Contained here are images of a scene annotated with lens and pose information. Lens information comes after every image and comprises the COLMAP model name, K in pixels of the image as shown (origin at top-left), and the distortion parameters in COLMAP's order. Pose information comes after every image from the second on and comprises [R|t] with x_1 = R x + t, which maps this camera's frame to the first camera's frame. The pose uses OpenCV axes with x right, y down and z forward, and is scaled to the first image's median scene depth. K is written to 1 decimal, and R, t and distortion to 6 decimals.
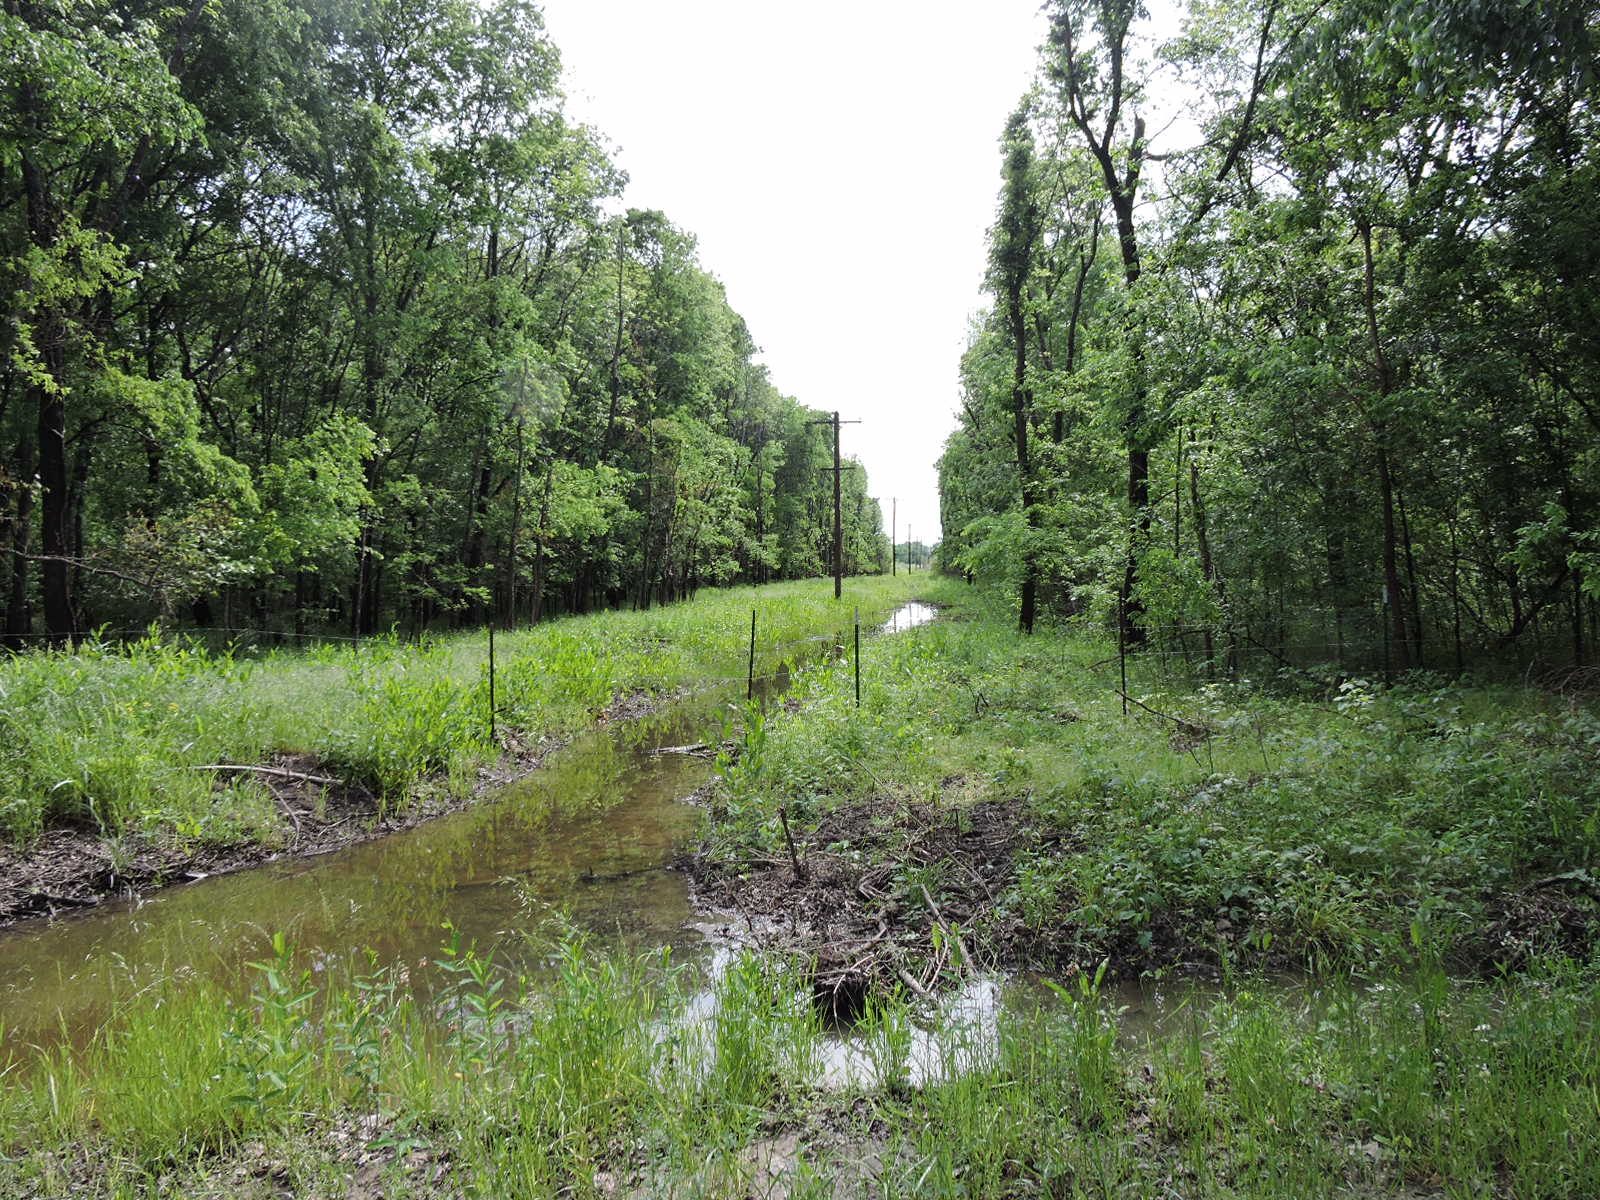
lens RADIAL K [[1141.8, 0, 799.2], [0, 1141.8, 600.5], [0, 0, 1]] dist [0.002218, 0.000133]
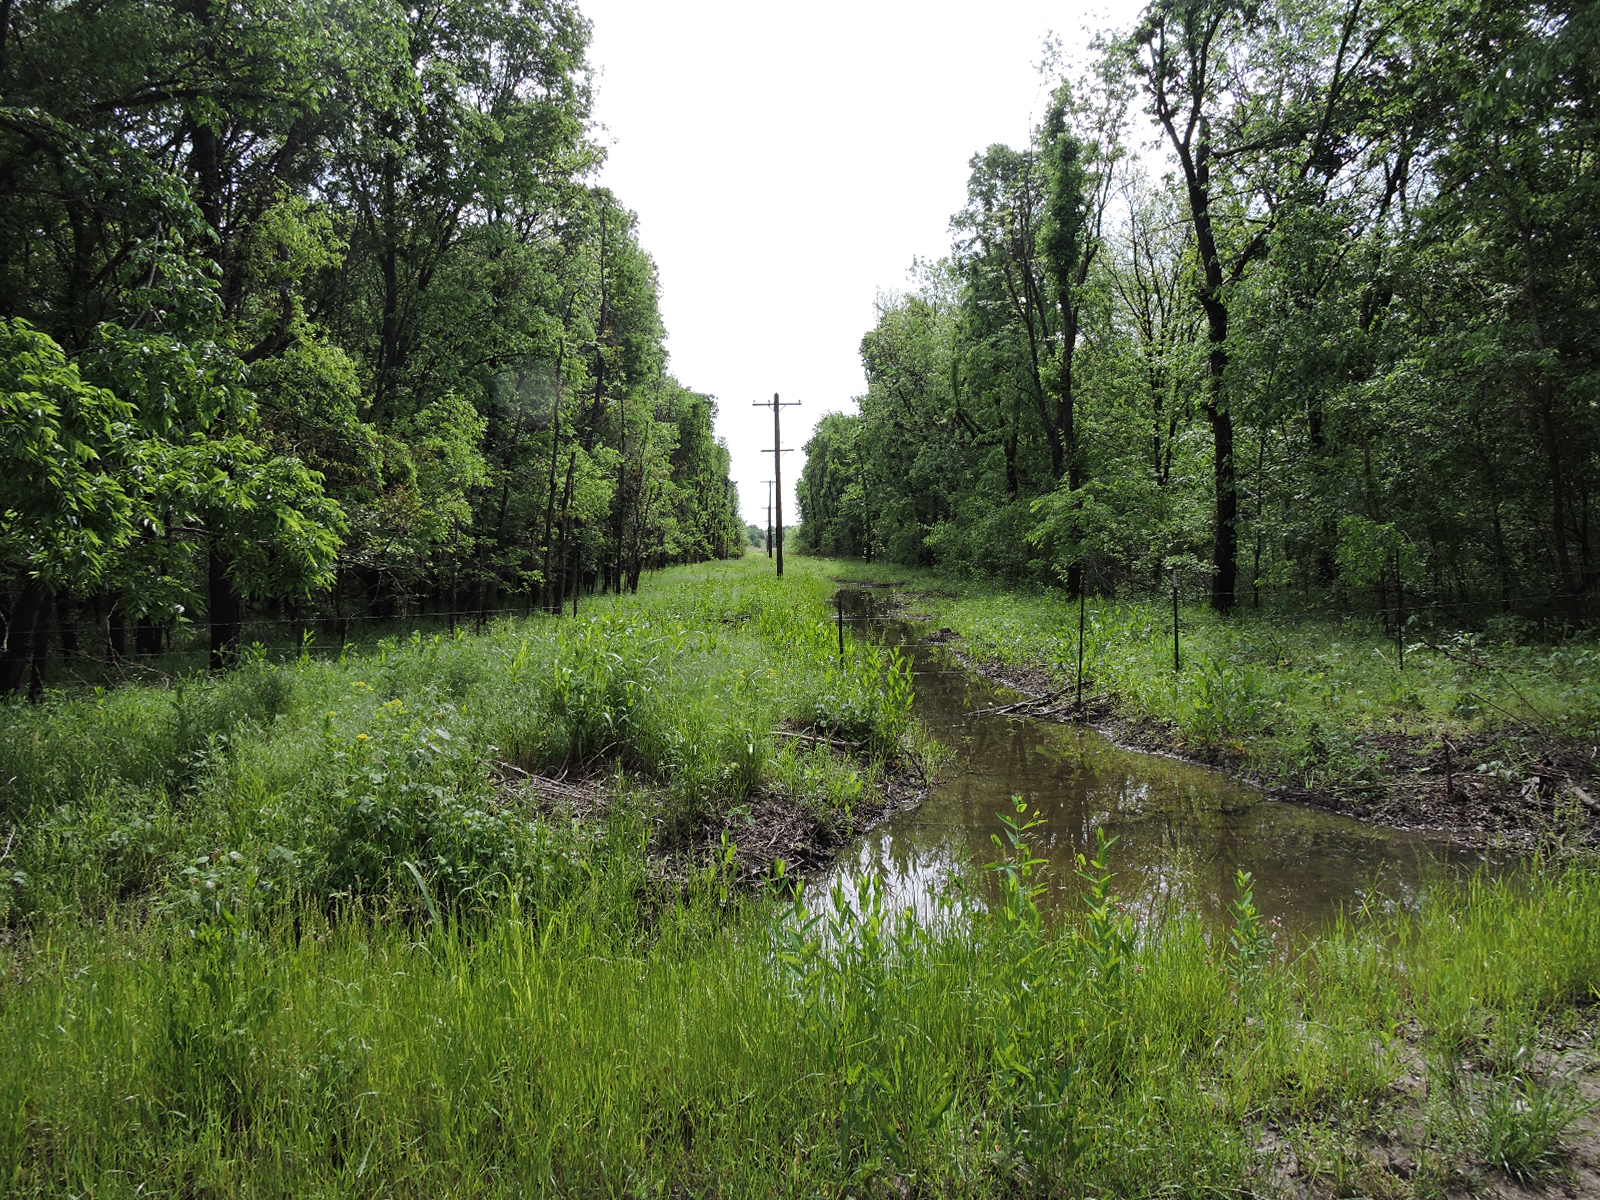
lens RADIAL K [[1141.8, 0, 805.7], [0, 1141.8, 600.1], [0, 0, 1]] dist [0.002218, 0.000133]
pose [[0.989039, -0.022371, 0.145948, -0.135090], [0.020363, 0.999677, 0.015239, 0.002739], [-0.146241, -0.012100, 0.989175, -0.003444]]
